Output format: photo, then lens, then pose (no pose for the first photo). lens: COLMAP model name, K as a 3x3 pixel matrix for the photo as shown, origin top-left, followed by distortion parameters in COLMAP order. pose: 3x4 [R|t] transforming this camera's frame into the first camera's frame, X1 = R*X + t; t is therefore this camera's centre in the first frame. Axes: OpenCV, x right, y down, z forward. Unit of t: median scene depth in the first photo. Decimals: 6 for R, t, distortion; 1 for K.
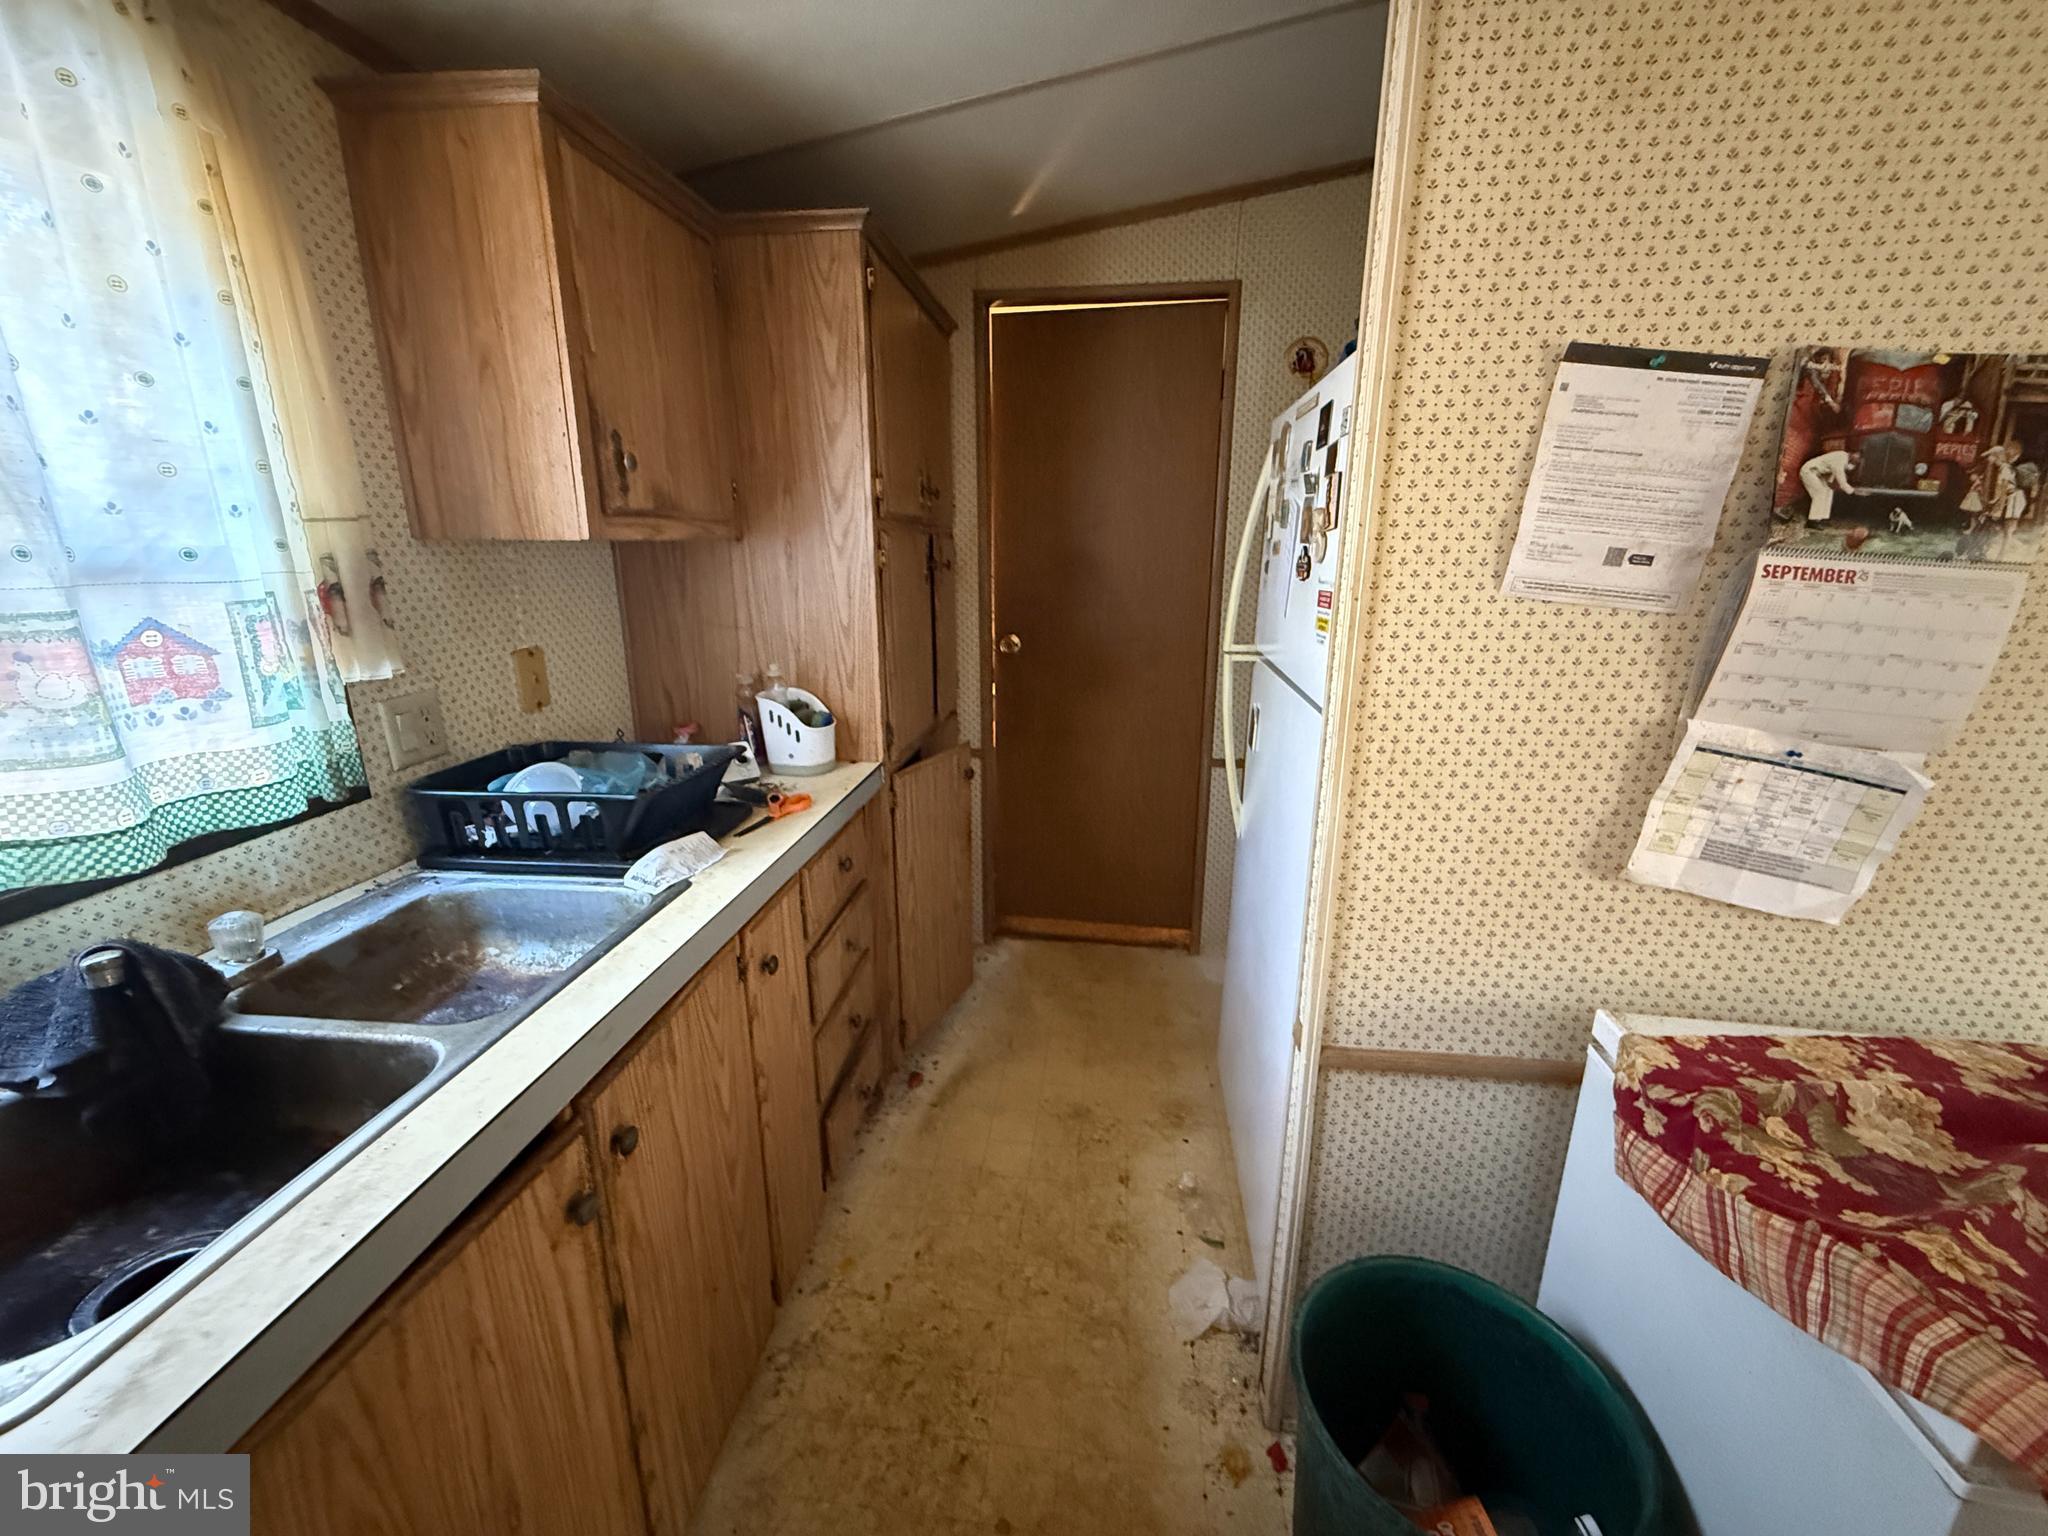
lens RADIAL K [[817.3, 0, 1021.0], [0, 817.3, 769.6], [0, 0, 1]] dist [0.000048, -0.000381]
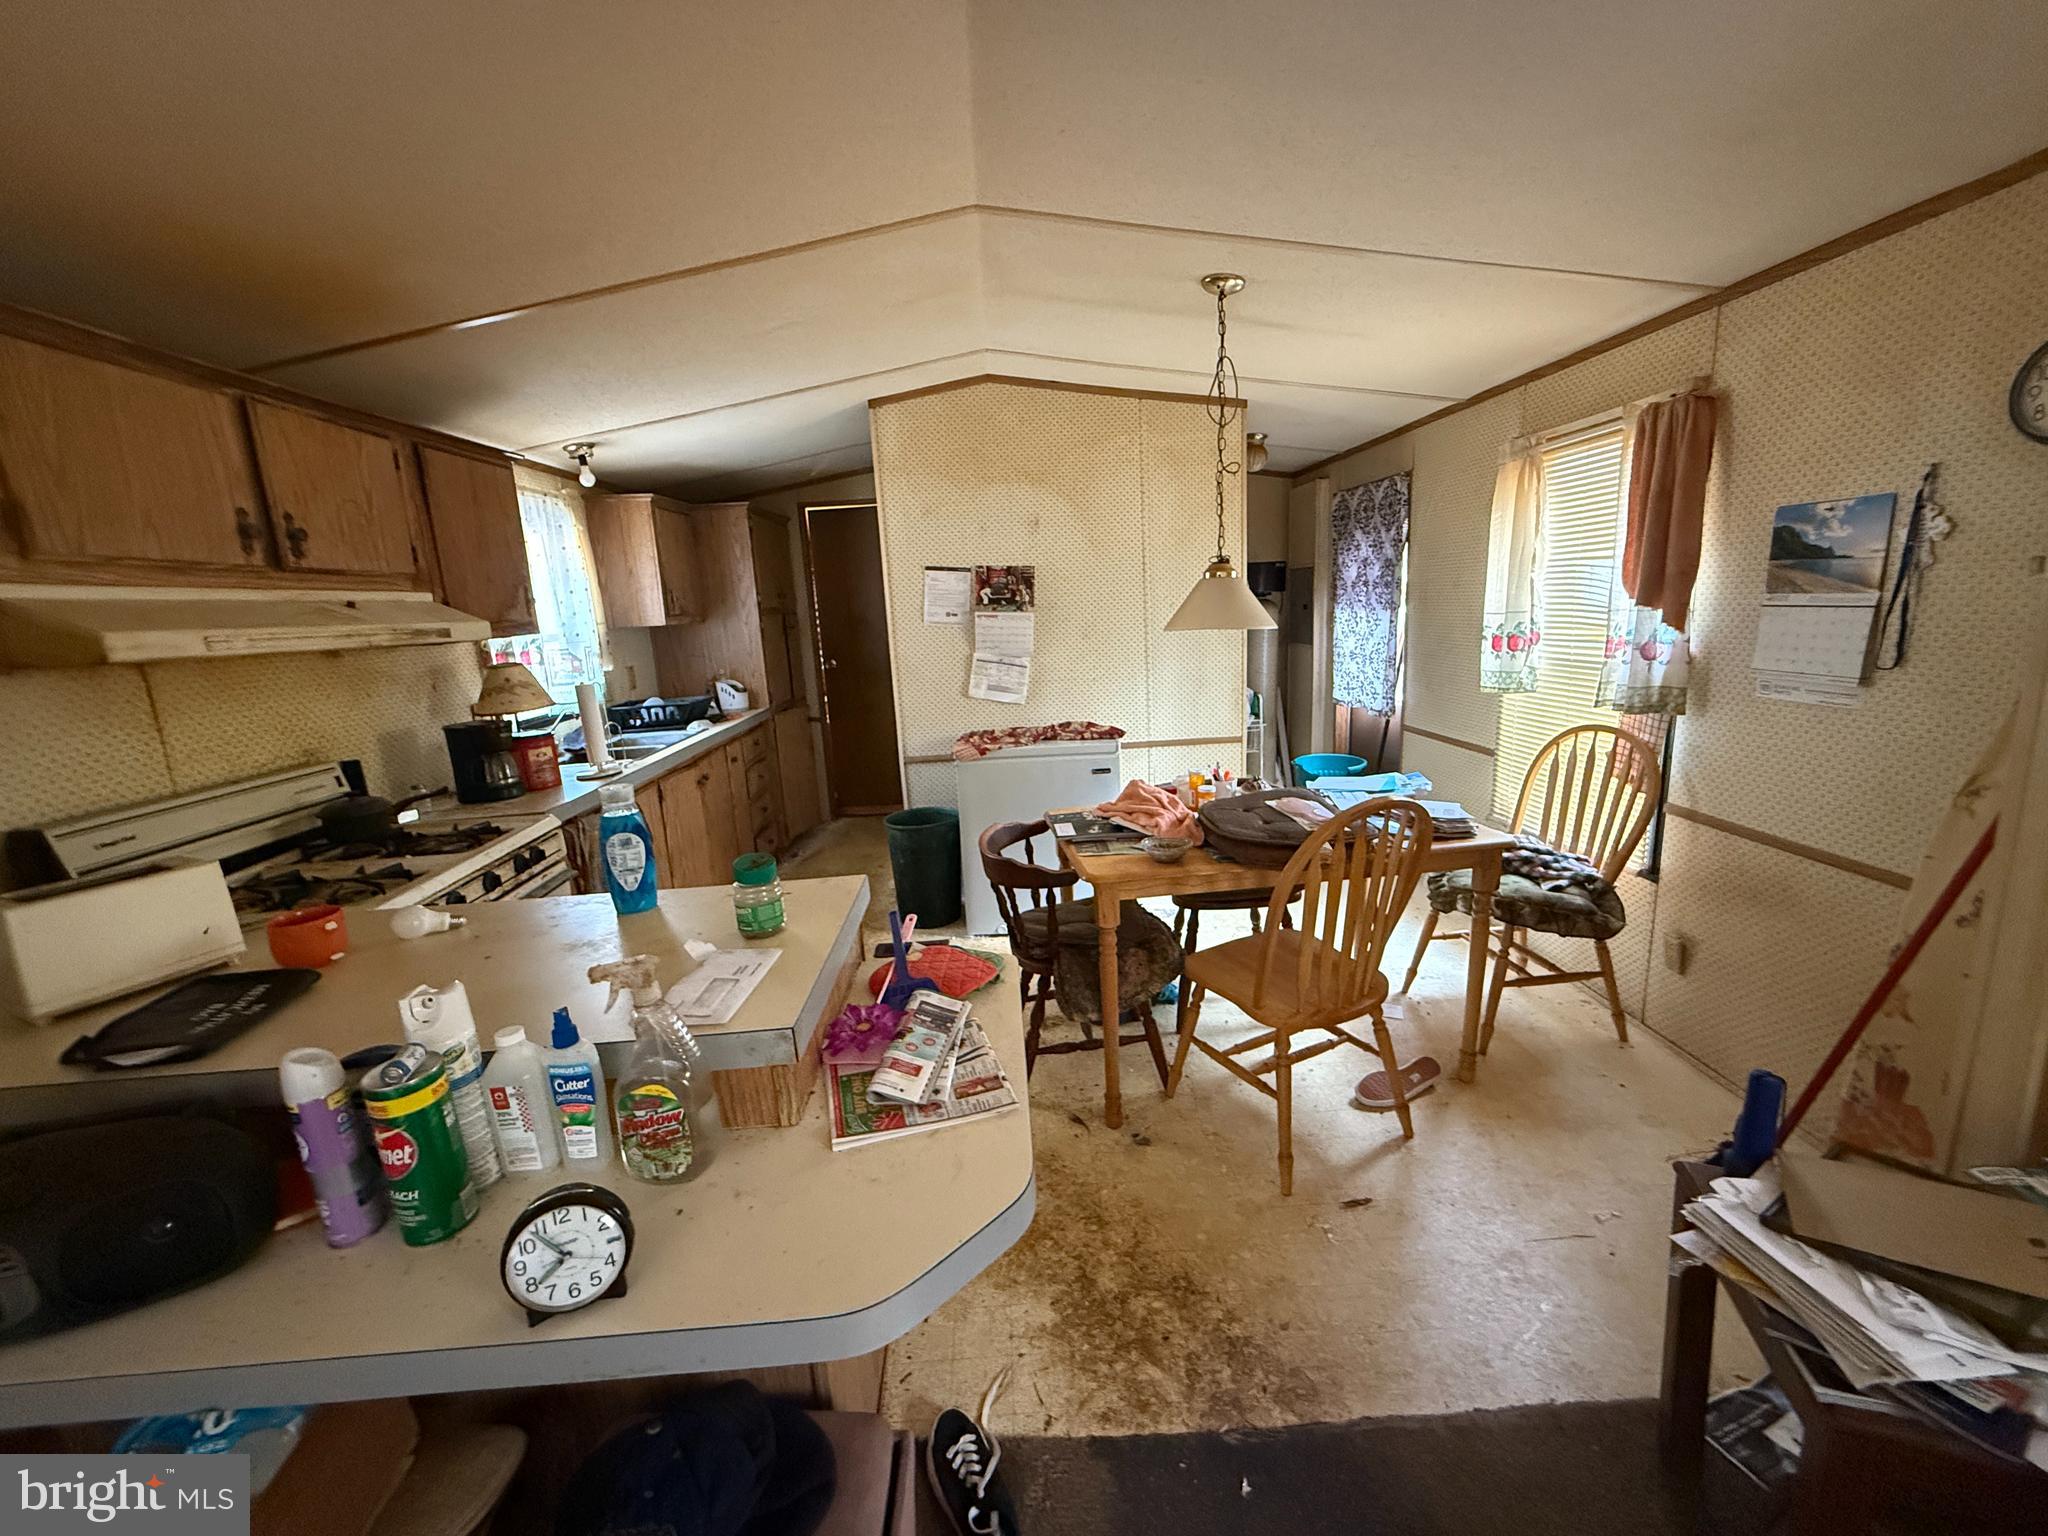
lens RADIAL K [[806.5, 0, 1009.8], [0, 806.5, 771.8], [0, 0, 1]] dist [-0.000993, -0.000242]
pose [[0.989591, -0.080177, 0.119503, 0.383078], [0.087503, 0.994511, -0.057371, 0.608763], [-0.114247, 0.067230, 0.991175, -2.325942]]
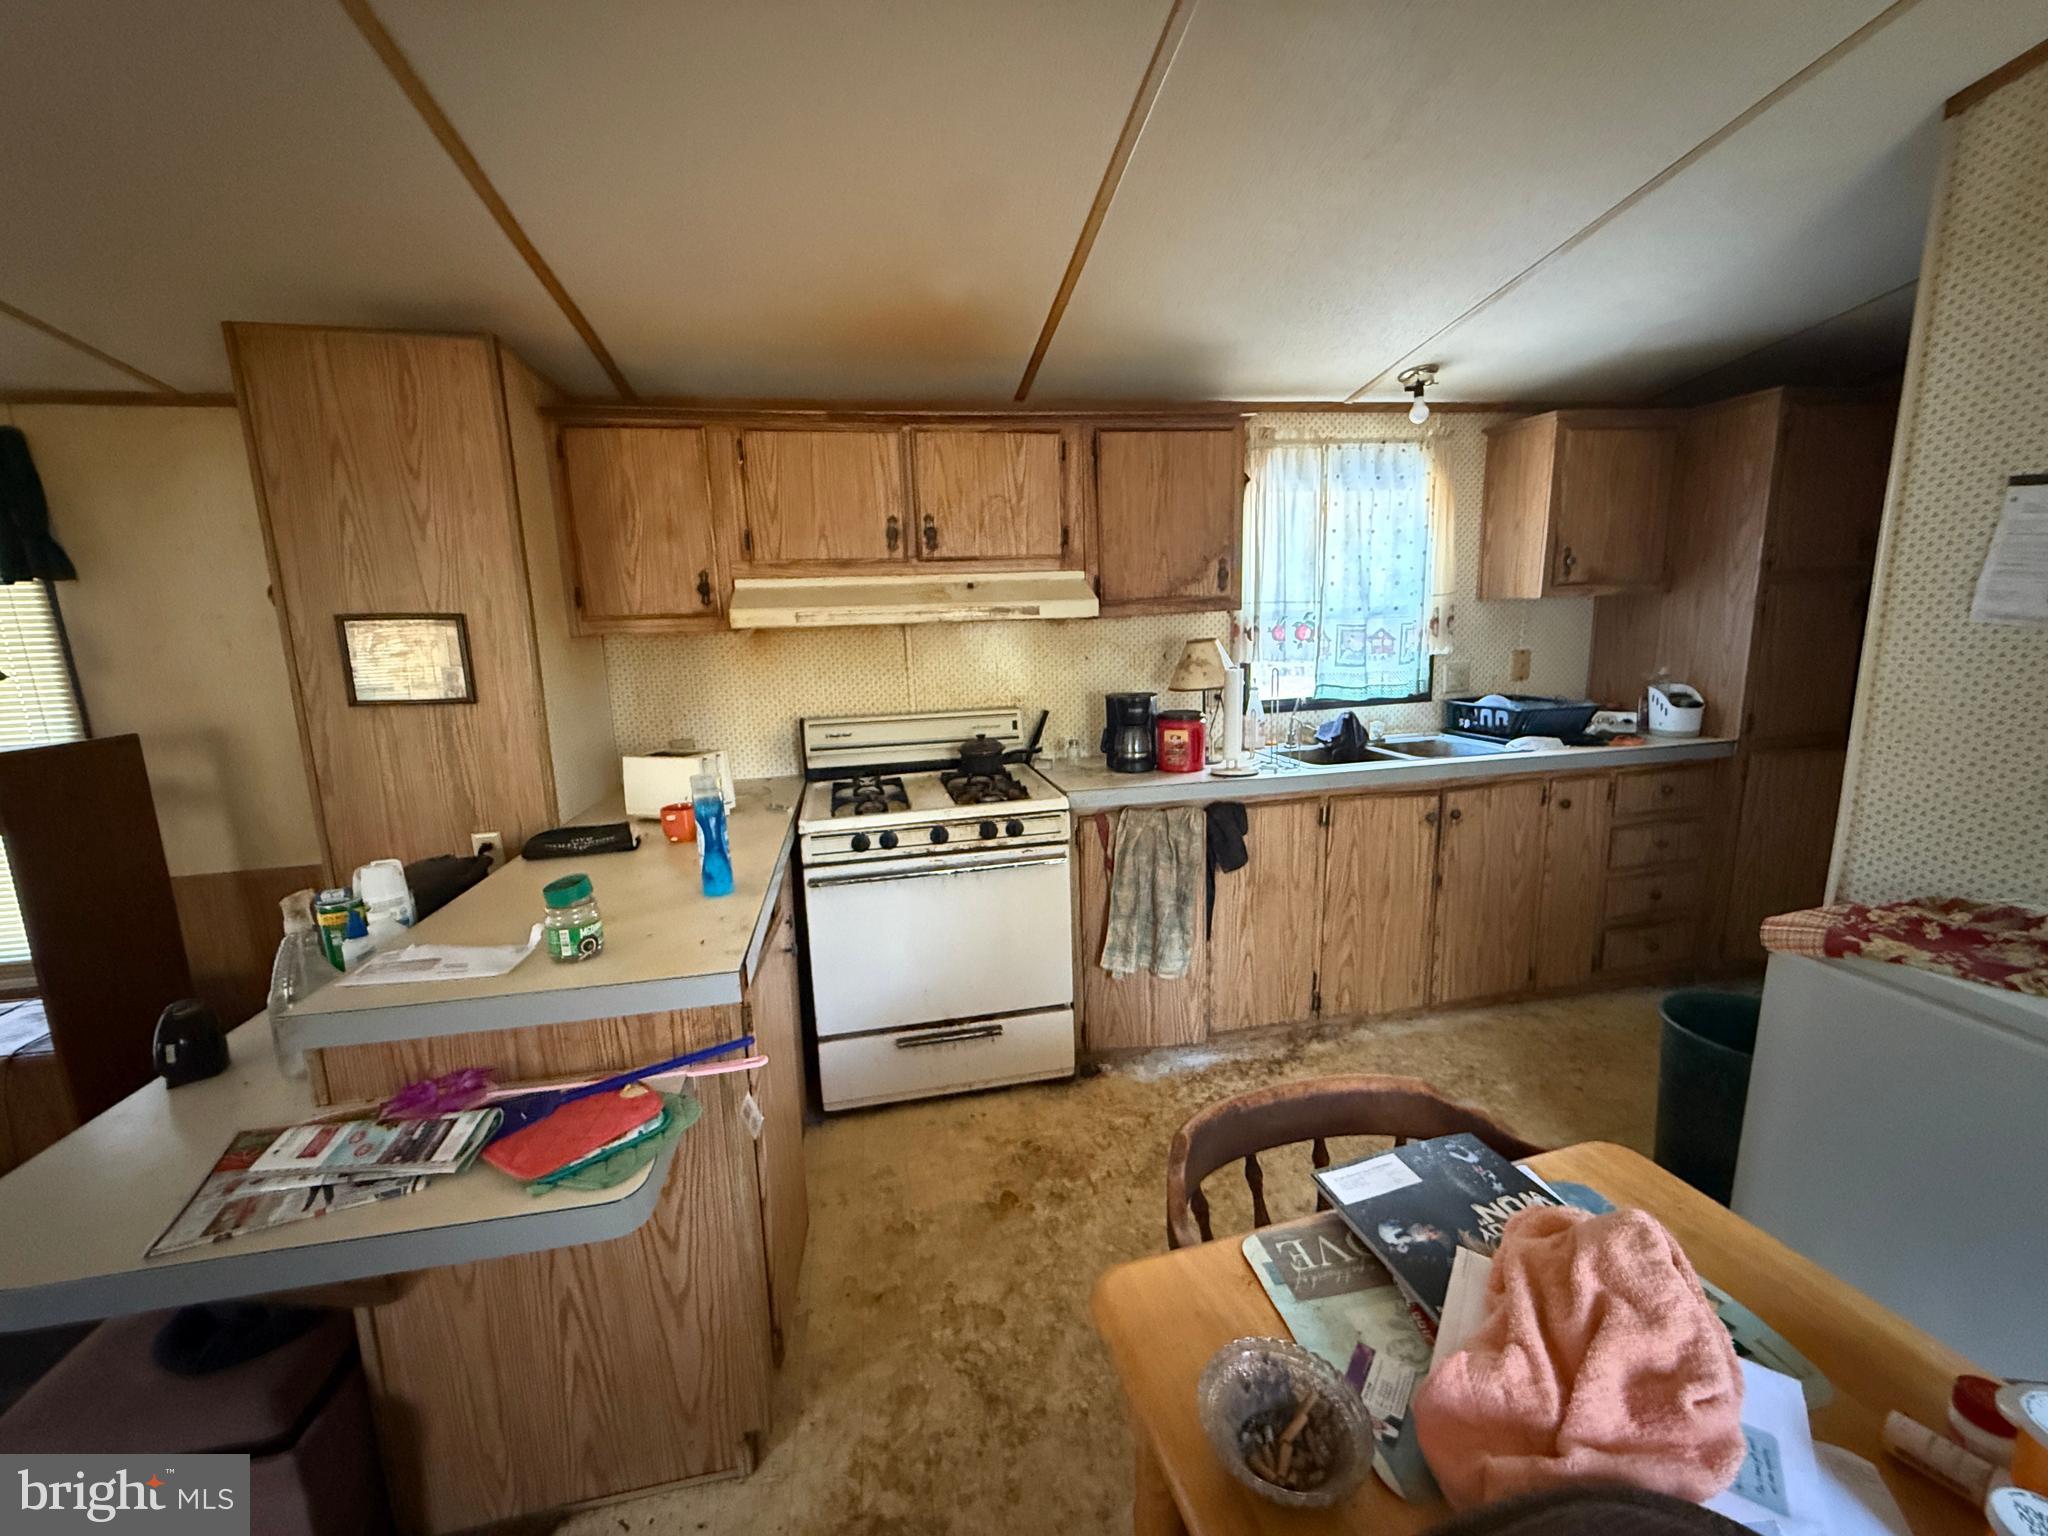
lens RADIAL K [[817.3, 0, 1021.0], [0, 817.3, 769.6], [0, 0, 1]] dist [0.000048, -0.000381]
pose [[0.304128, 0.170877, -0.937181, 1.299327], [-0.215882, 0.970549, 0.106904, 0.257028], [0.927848, 0.169808, 0.332060, -1.043159]]
